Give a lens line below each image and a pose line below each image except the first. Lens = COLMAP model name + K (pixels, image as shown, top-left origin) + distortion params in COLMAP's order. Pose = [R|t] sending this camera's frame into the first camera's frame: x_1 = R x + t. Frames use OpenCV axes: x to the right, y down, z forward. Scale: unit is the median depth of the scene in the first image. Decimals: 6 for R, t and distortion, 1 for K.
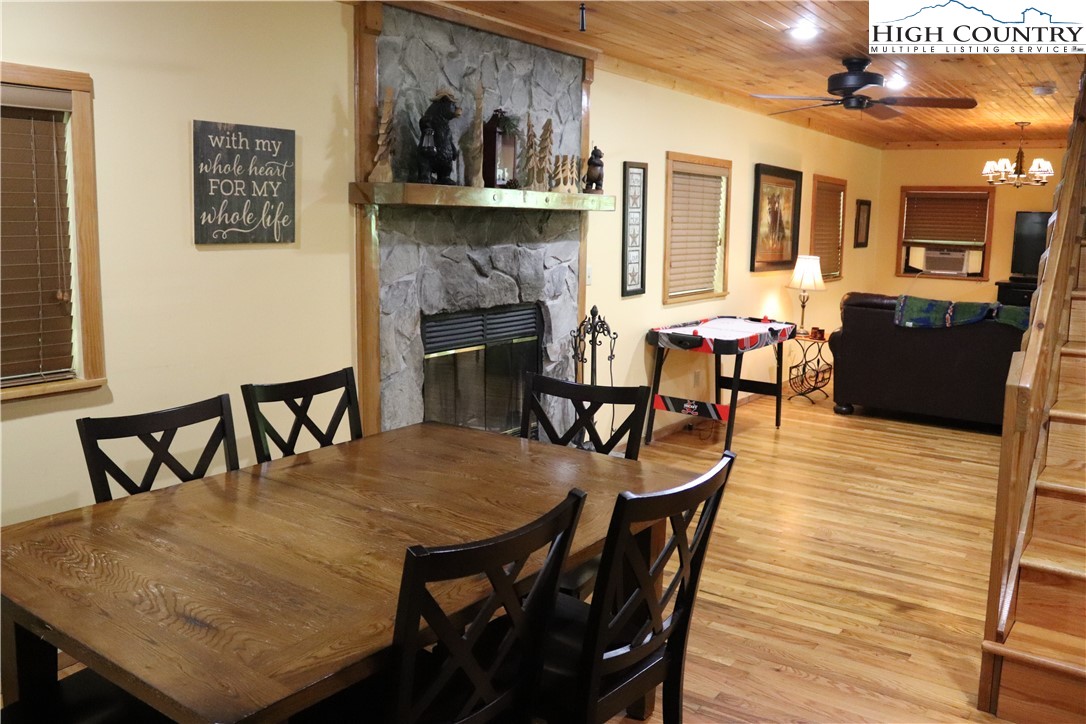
lens RADIAL K [[899.9, 0, 541.0], [0, 899.9, 351.6], [0, 0, 1]] dist [-0.172363, 0.159172]
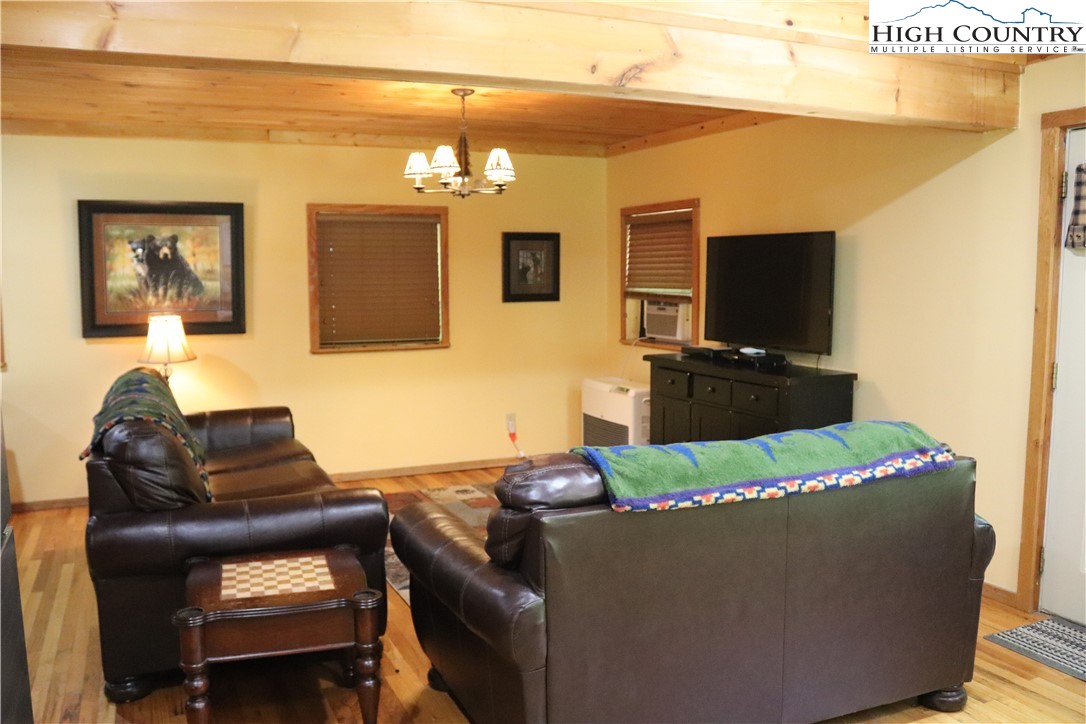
lens RADIAL K [[899.9, 0, 541.0], [0, 899.9, 351.6], [0, 0, 1]] dist [-0.172363, 0.159172]
pose [[0.865752, 0.020187, -0.500065, 0.176927], [-0.052312, 0.997363, -0.050304, -0.010859], [0.497731, 0.069710, 0.864525, 0.097266]]
